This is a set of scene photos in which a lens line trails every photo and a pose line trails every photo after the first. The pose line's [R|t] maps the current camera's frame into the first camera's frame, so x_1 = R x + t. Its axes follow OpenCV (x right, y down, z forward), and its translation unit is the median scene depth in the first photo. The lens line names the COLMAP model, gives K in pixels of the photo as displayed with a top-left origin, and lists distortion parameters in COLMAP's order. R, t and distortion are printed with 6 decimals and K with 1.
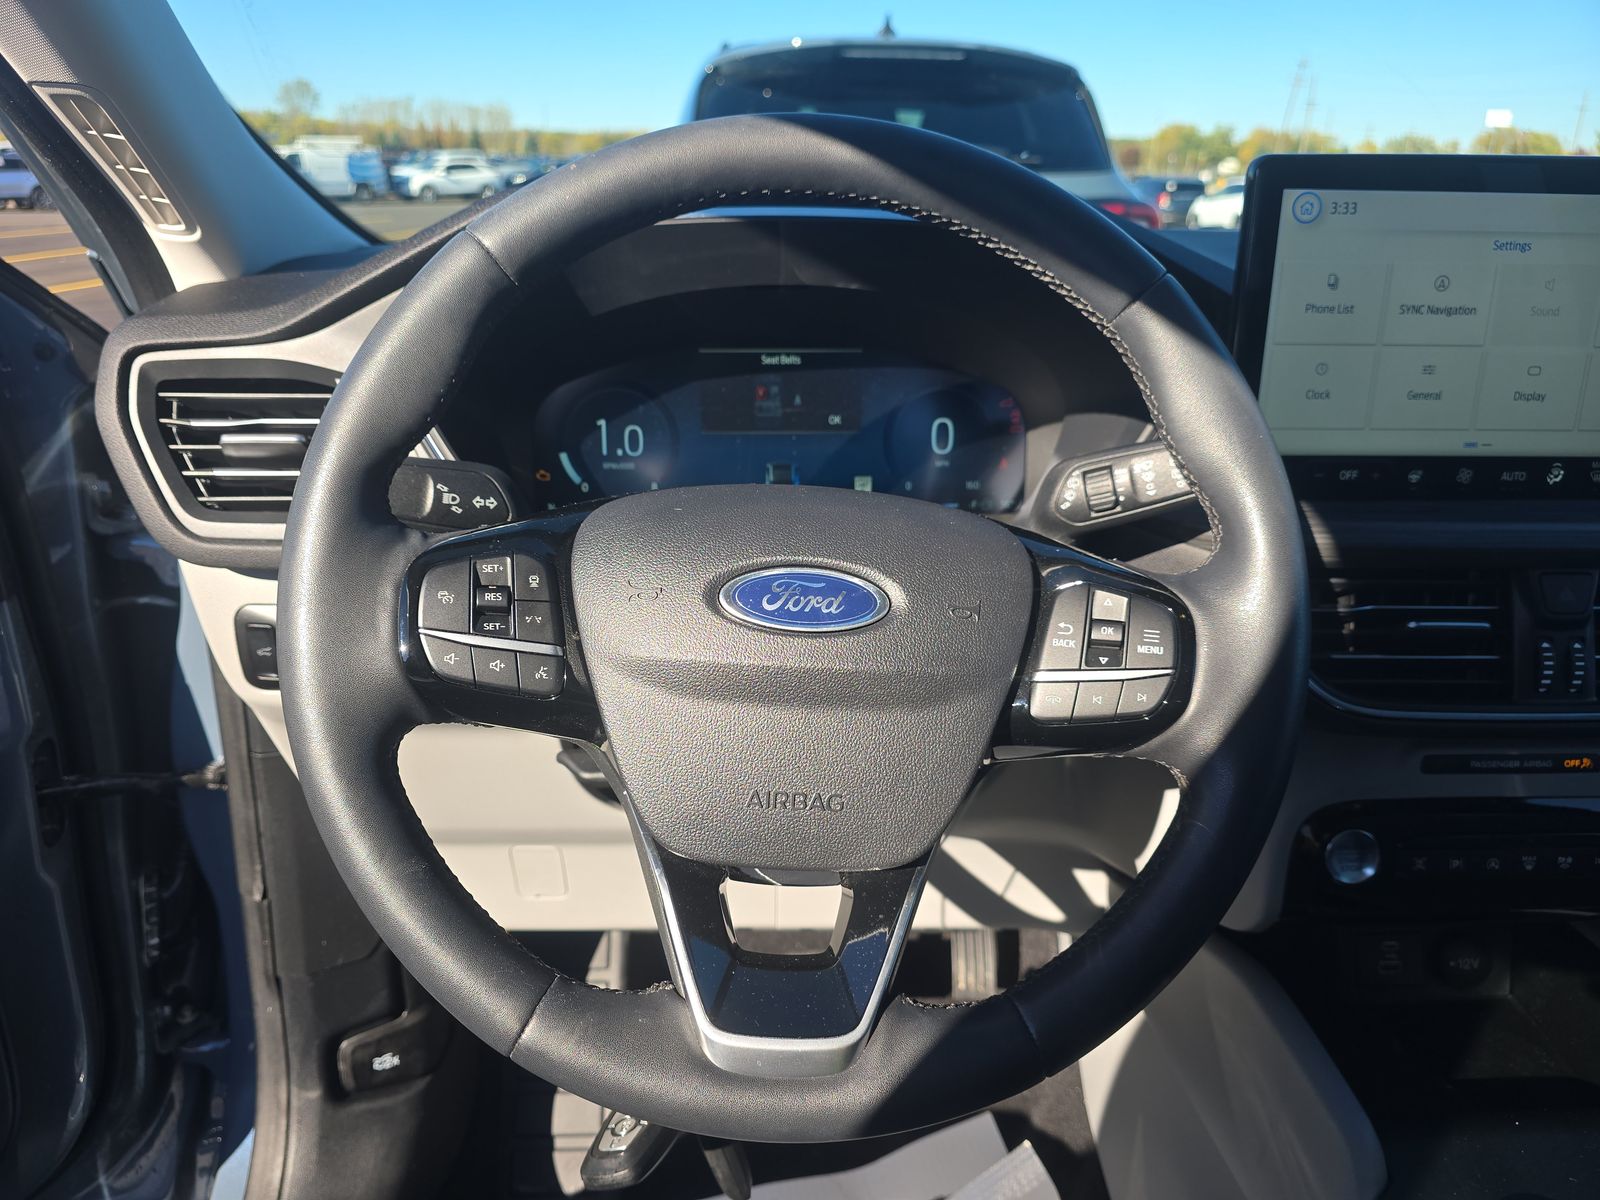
lens RADIAL K [[1073.8, 0, 801.8], [0, 1073.8, 603.8], [0, 0, 1]] dist [0.005762, -0.023870]
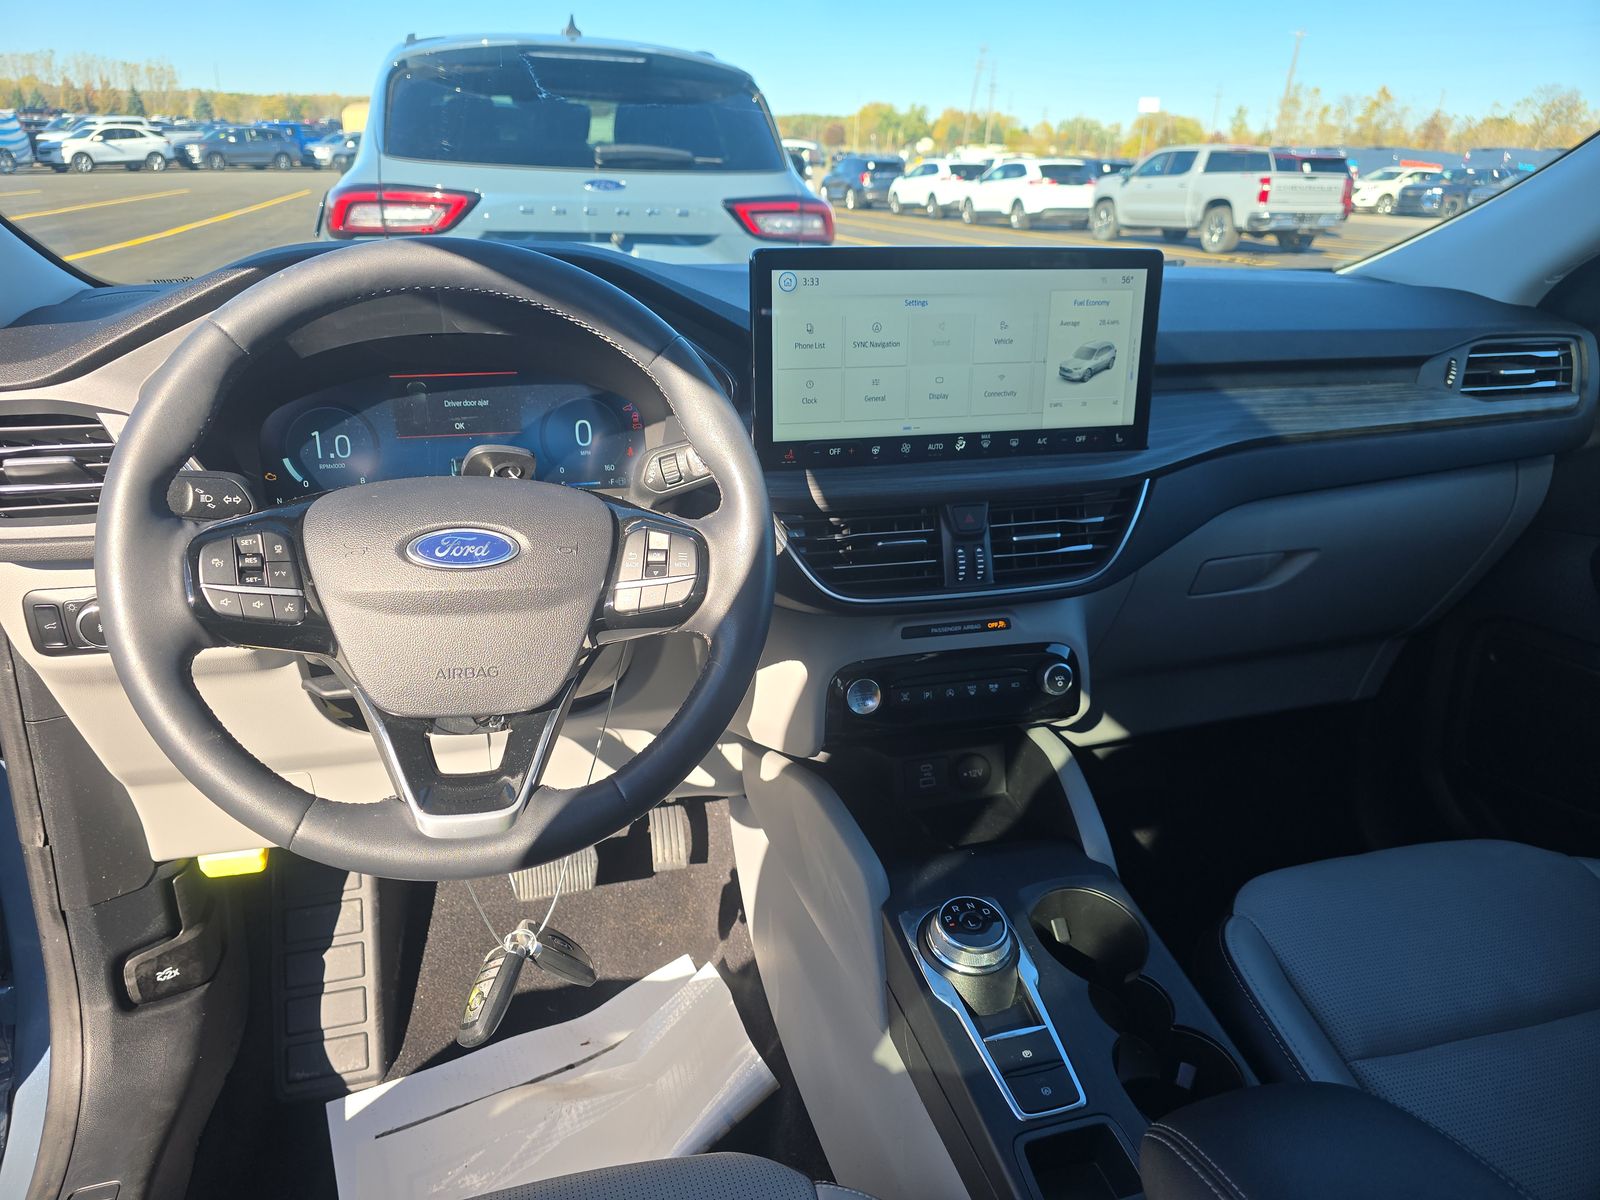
lens RADIAL K [[1089.9, 0, 811.0], [0, 1089.9, 605.0], [0, 0, 1]] dist [0.023588, -0.033057]
pose [[0.970619, -0.079162, 0.227228, 0.093652], [0.073716, 0.996754, 0.032369, 0.047399], [-0.229052, -0.014668, 0.973304, -0.513078]]
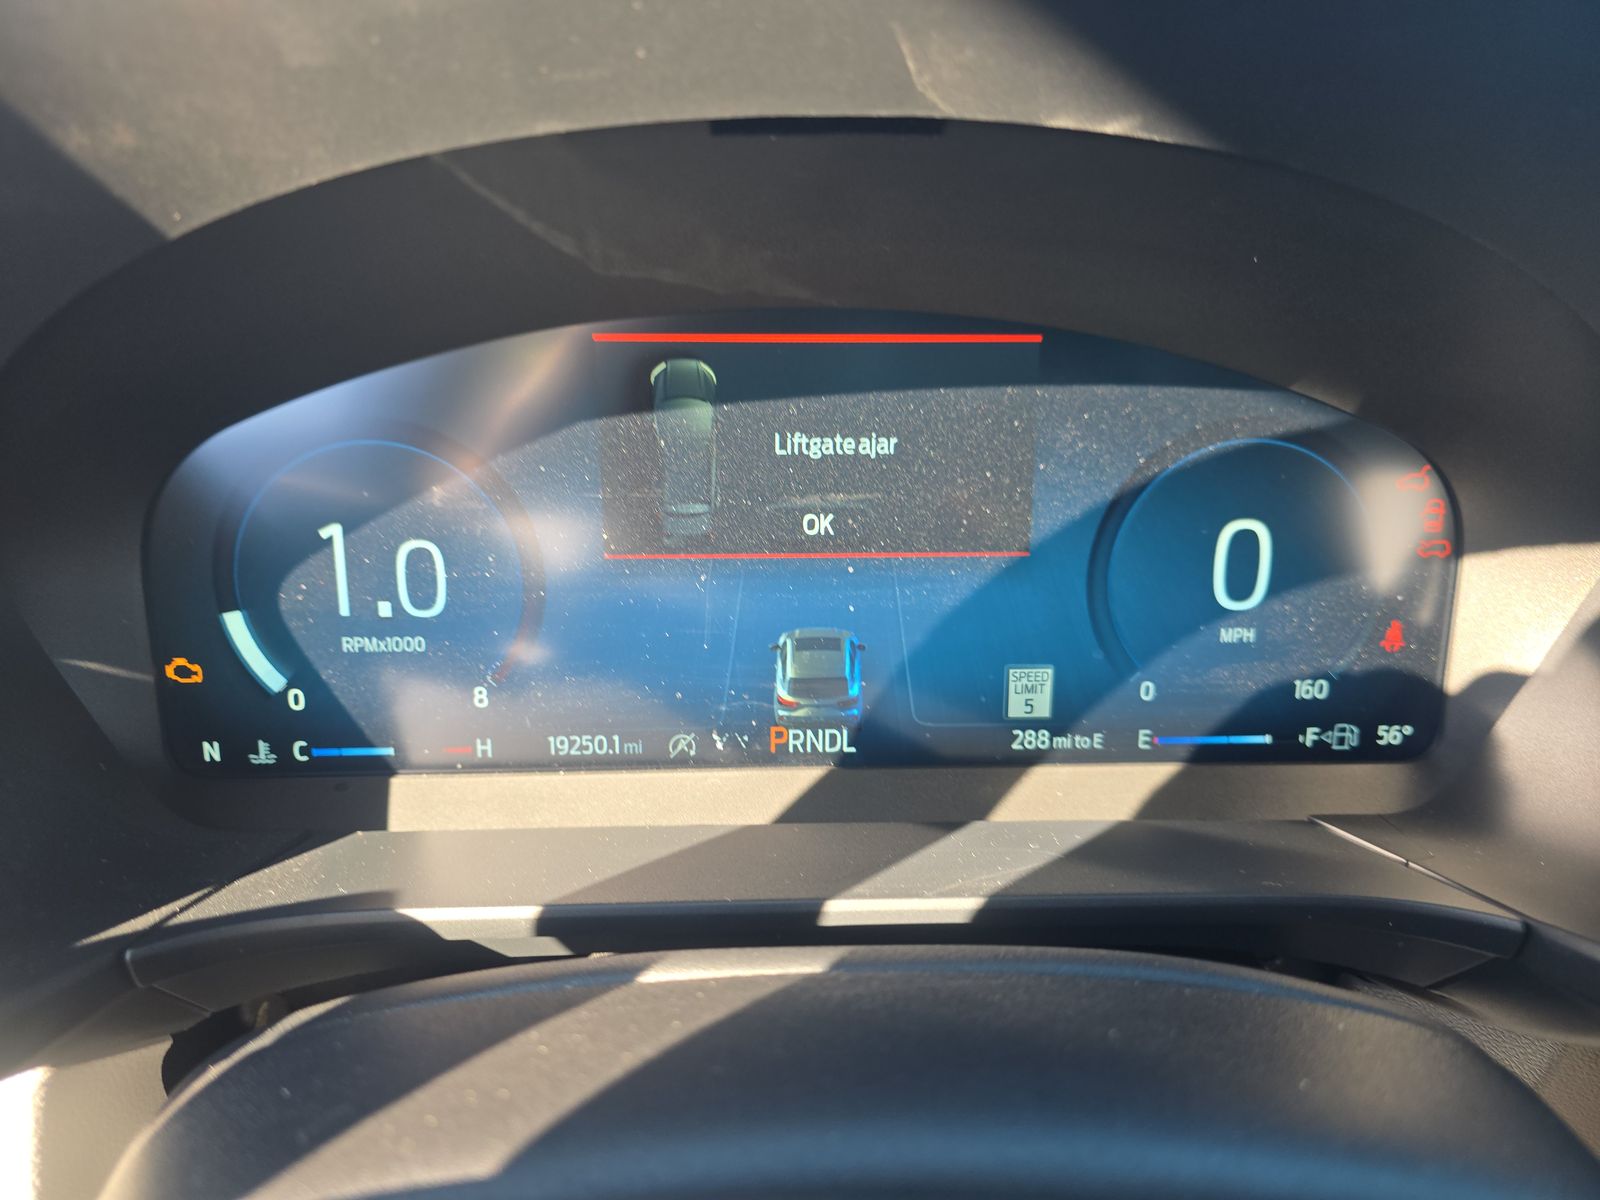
lens RADIAL K [[1089.9, 0, 800.1], [0, 1089.9, 604.6], [0, 0, 1]] dist [0.023588, -0.033057]
pose [[0.999876, -0.002294, 0.015565, -0.036752], [0.001441, 0.998506, 0.054616, -0.194326], [-0.015667, -0.054587, 0.998386, 0.734165]]
